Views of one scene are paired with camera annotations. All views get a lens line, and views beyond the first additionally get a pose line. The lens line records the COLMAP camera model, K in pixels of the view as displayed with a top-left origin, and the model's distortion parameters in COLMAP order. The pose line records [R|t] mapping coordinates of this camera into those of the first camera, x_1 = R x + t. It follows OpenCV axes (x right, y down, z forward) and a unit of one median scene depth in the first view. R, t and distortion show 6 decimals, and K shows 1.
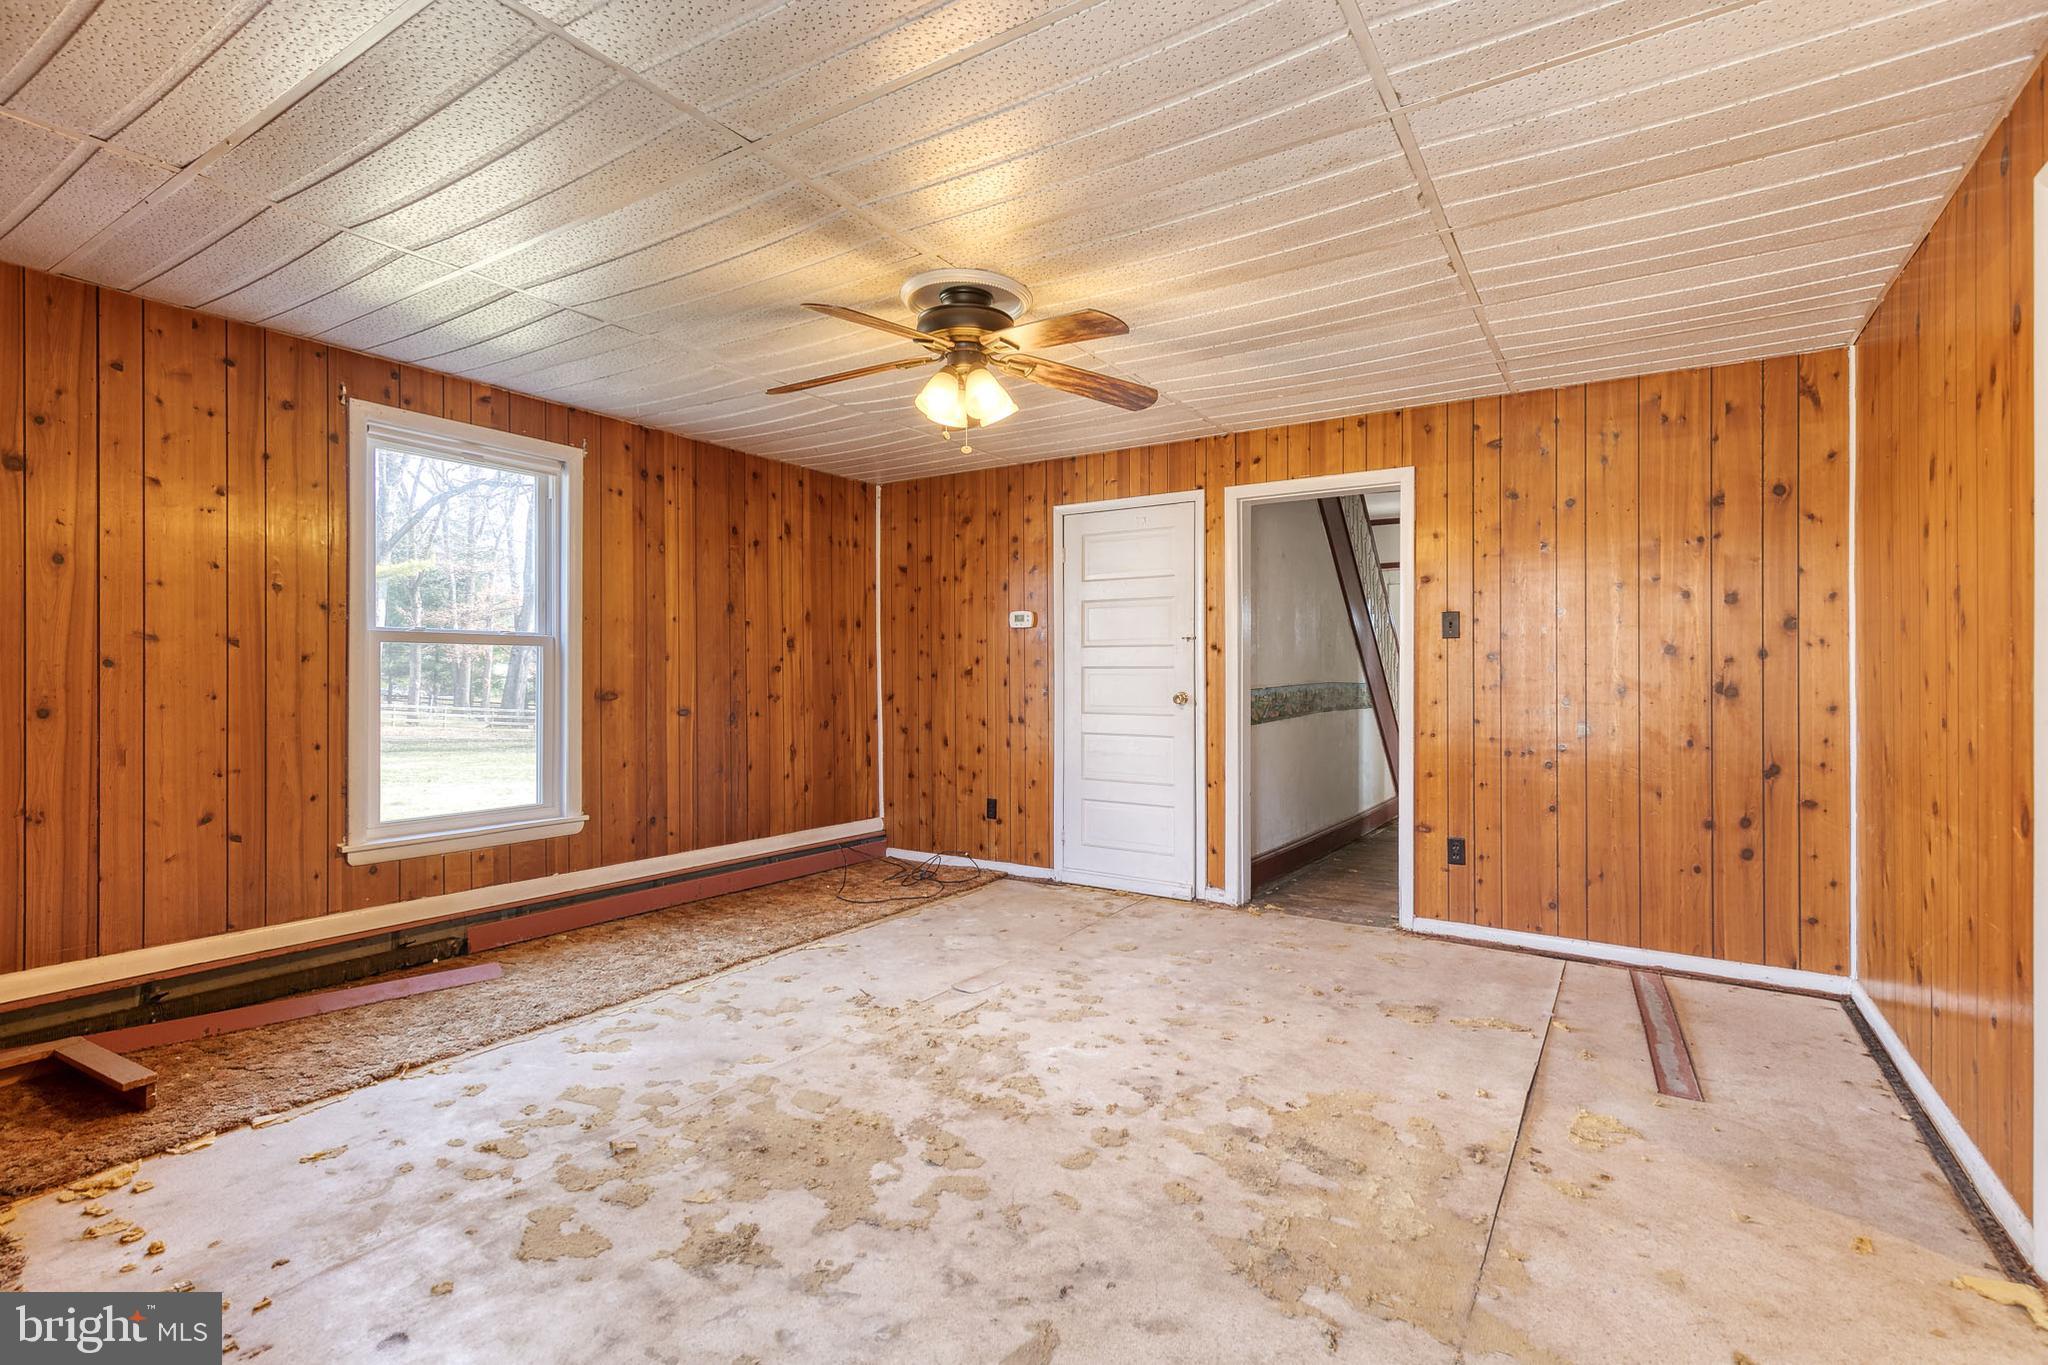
lens RADIAL K [[944.6, 0, 1039.2], [0, 944.6, 673.1], [0, 0, 1]] dist [0.012141, -0.000262]
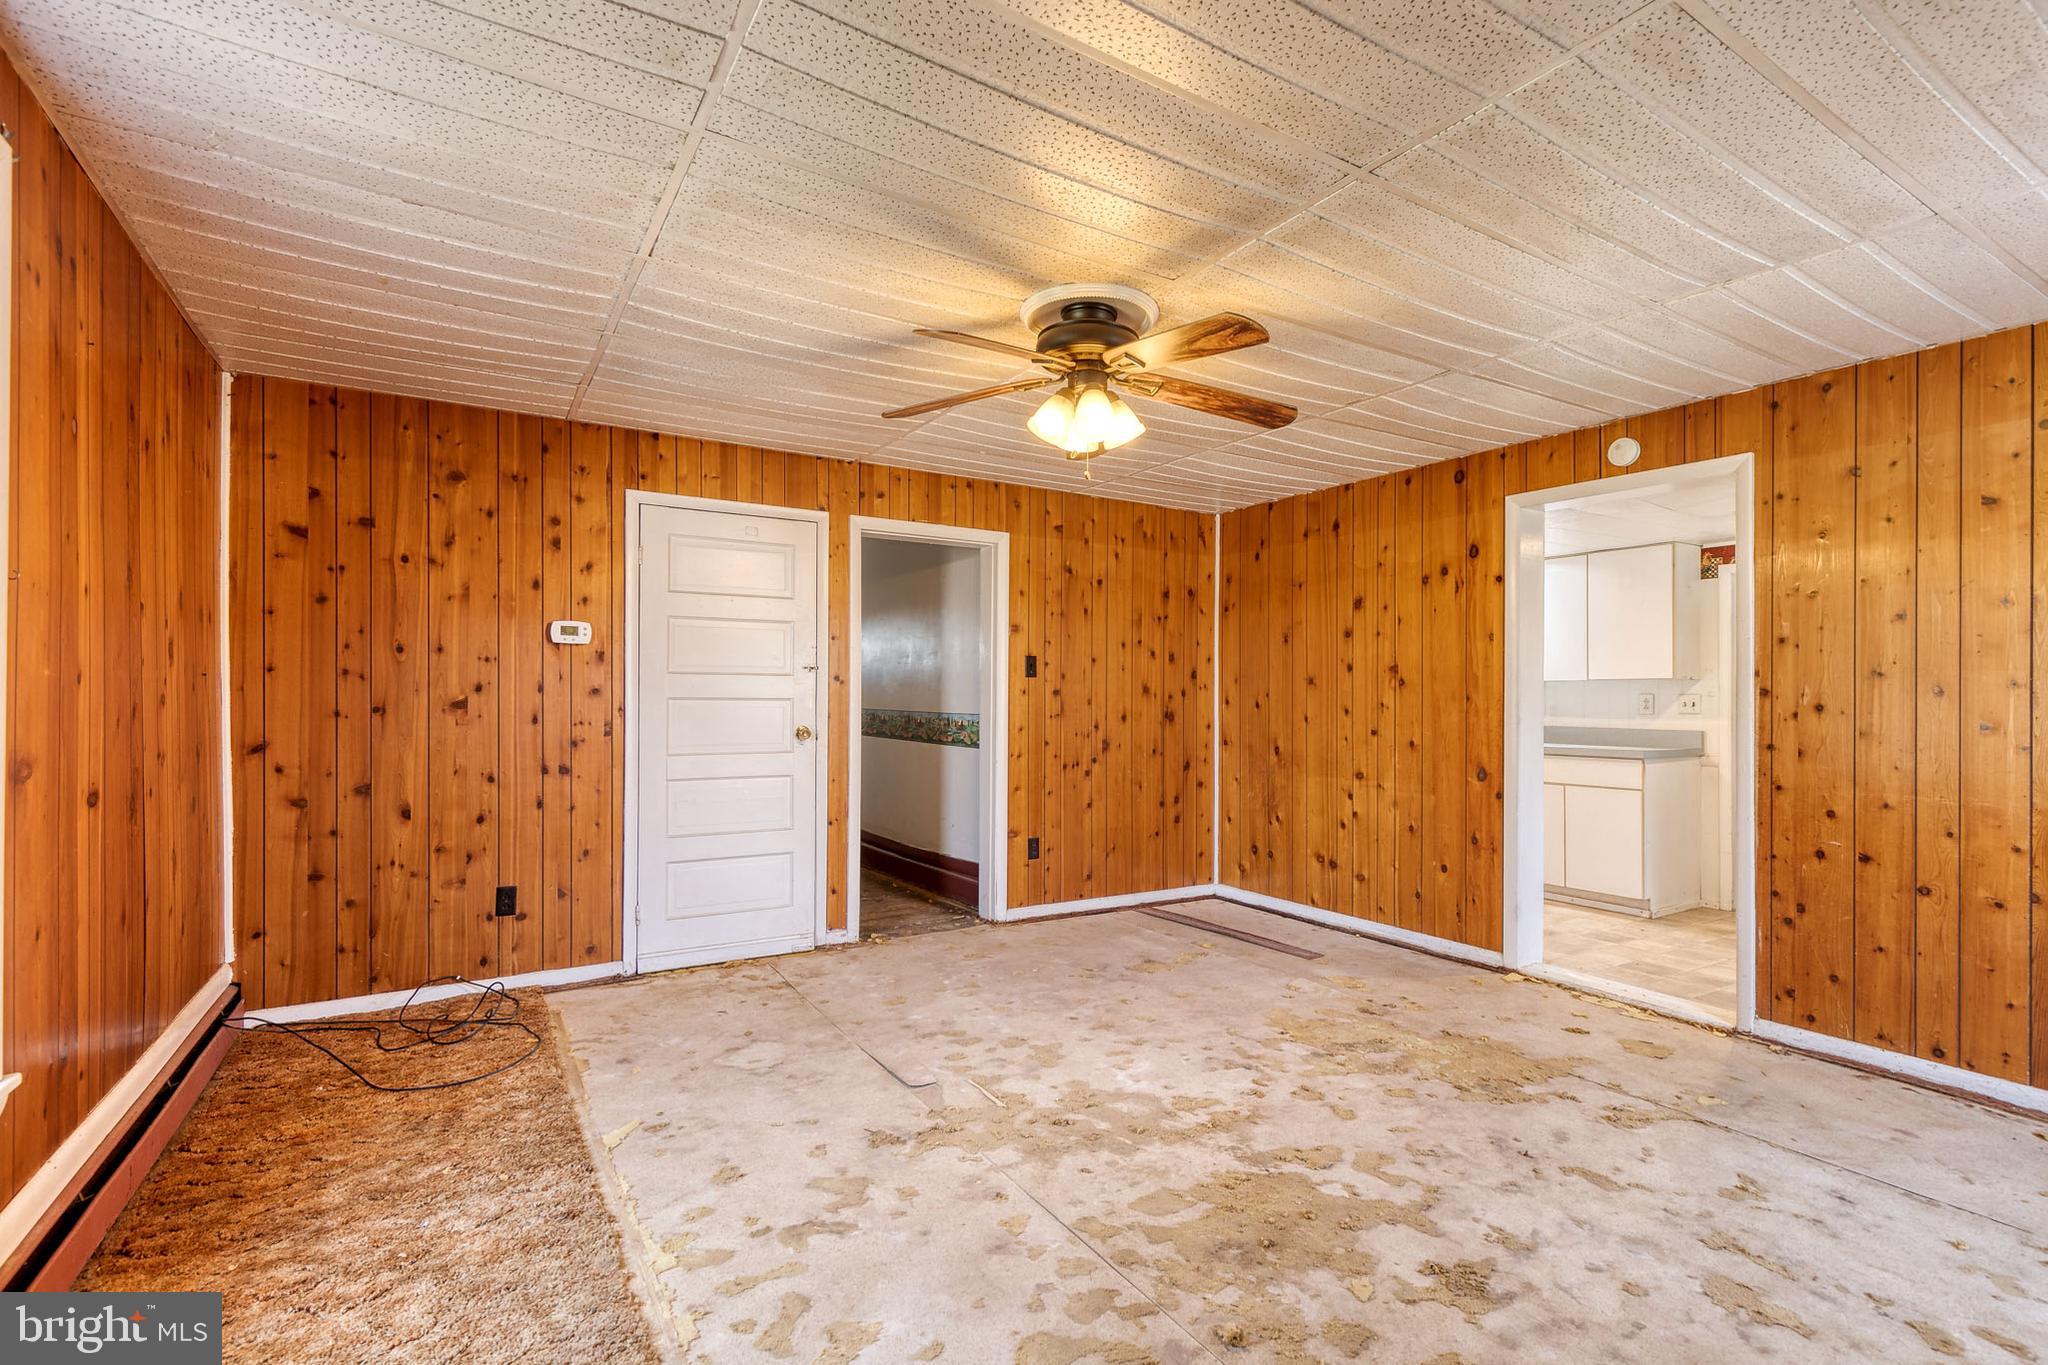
lens RADIAL K [[954.0, 0, 1037.3], [0, 954.0, 688.4], [0, 0, 1]] dist [0.013094, -0.000542]
pose [[0.428355, 0.010988, 0.903544, -0.756485], [-0.004109, 0.999939, -0.010212, -0.010172], [-0.903601, 0.000661, 0.428375, 0.501936]]
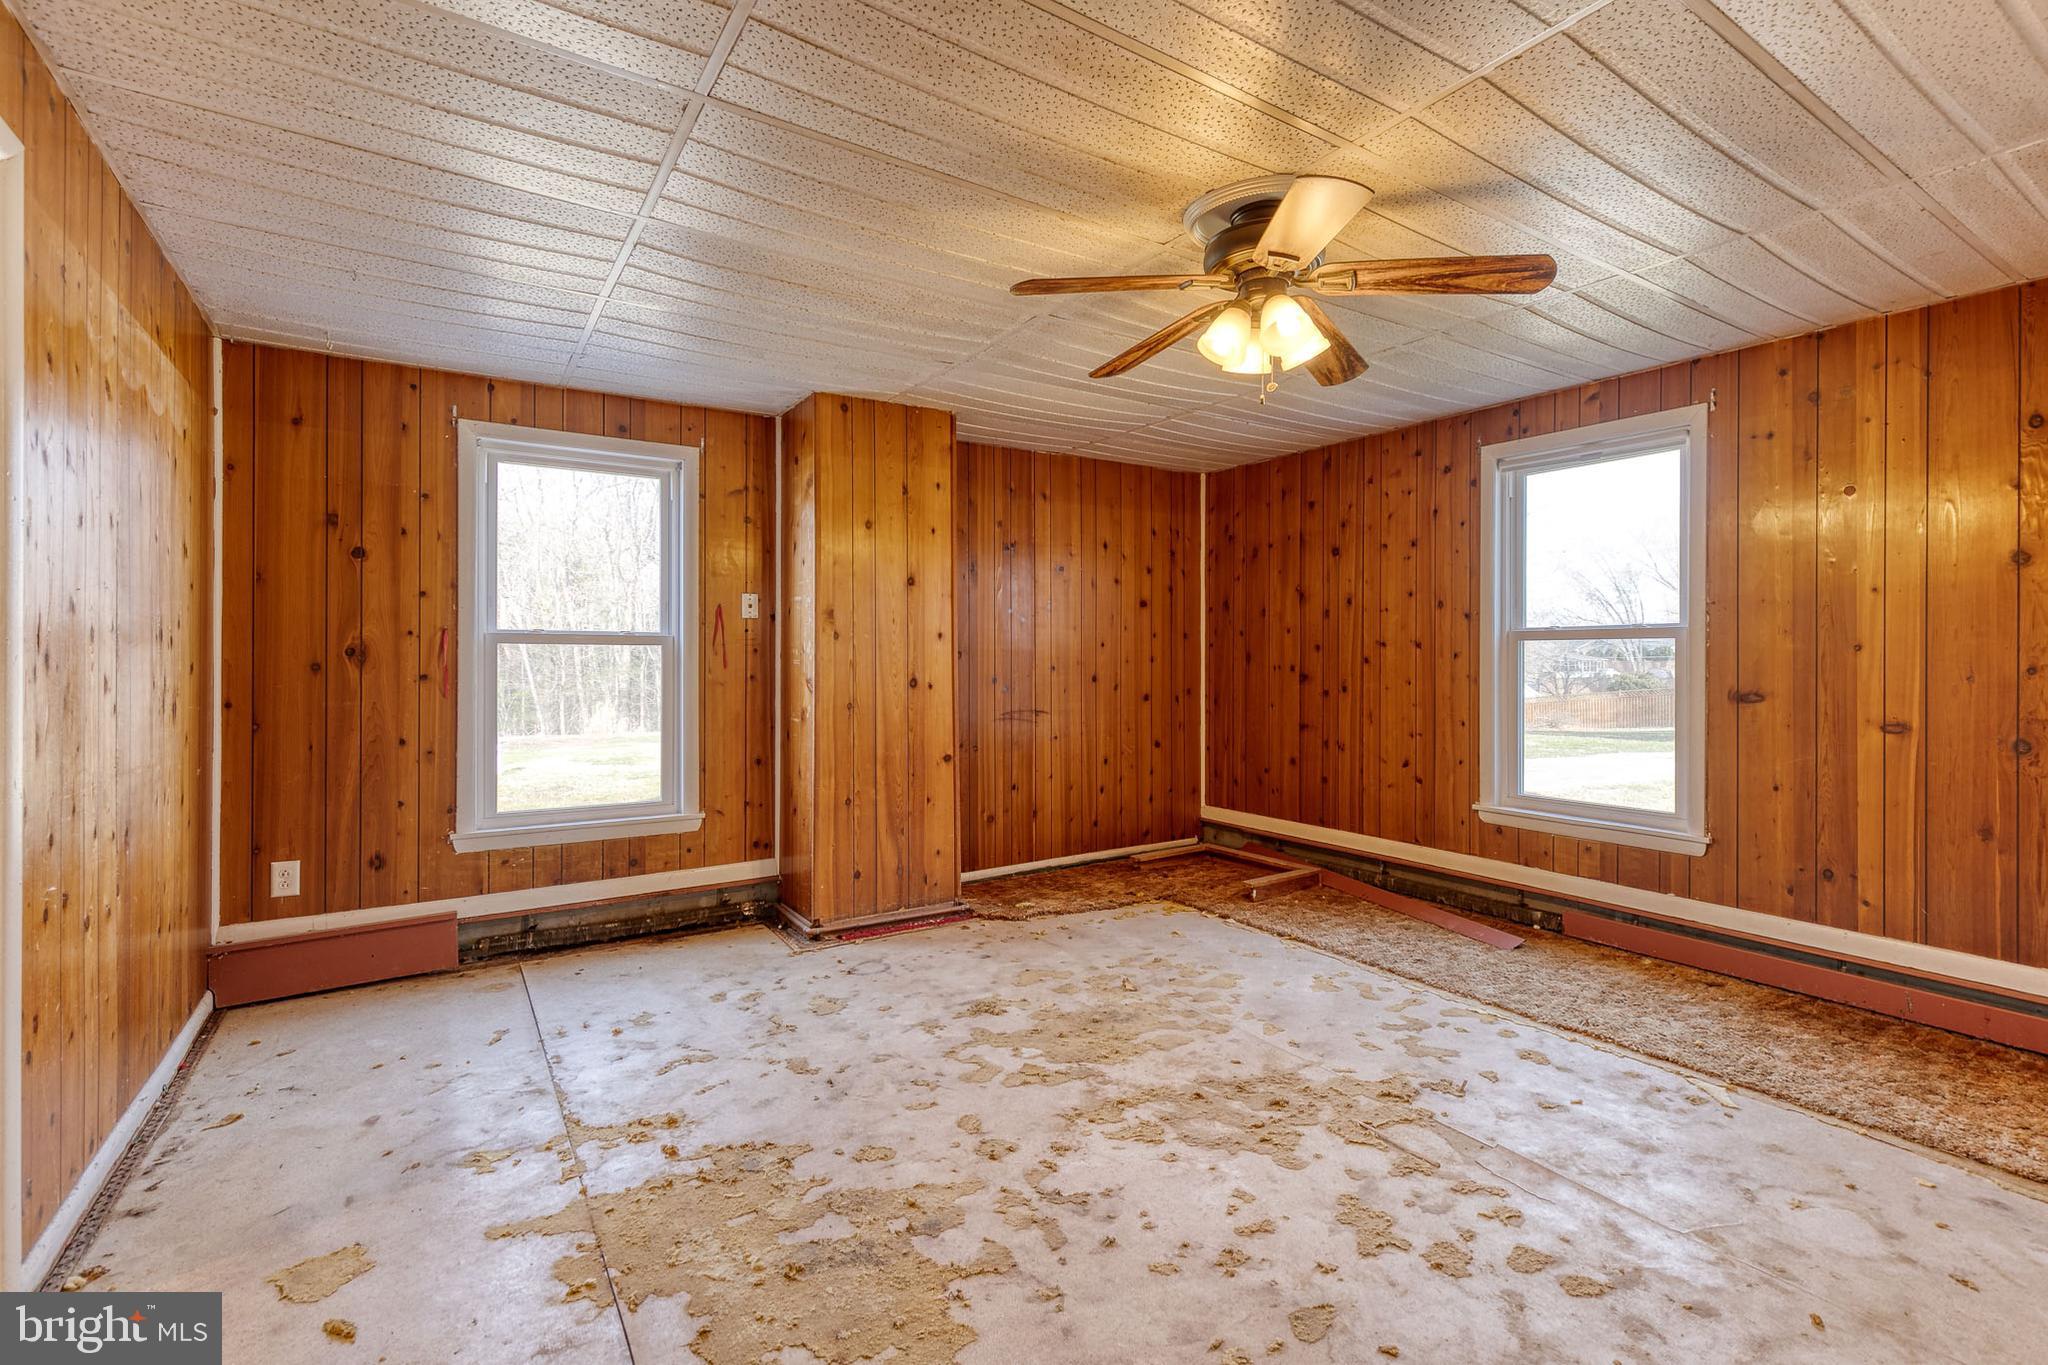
lens RADIAL K [[920.3, 0, 1035.5], [0, 920.3, 660.8], [0, 0, 1]] dist [0.002390, -0.000108]
pose [[-0.411971, -0.003438, -0.911191, 0.583841], [-0.001004, 0.999994, -0.003319, -0.003362], [0.911197, -0.000452, -0.411972, 0.908125]]
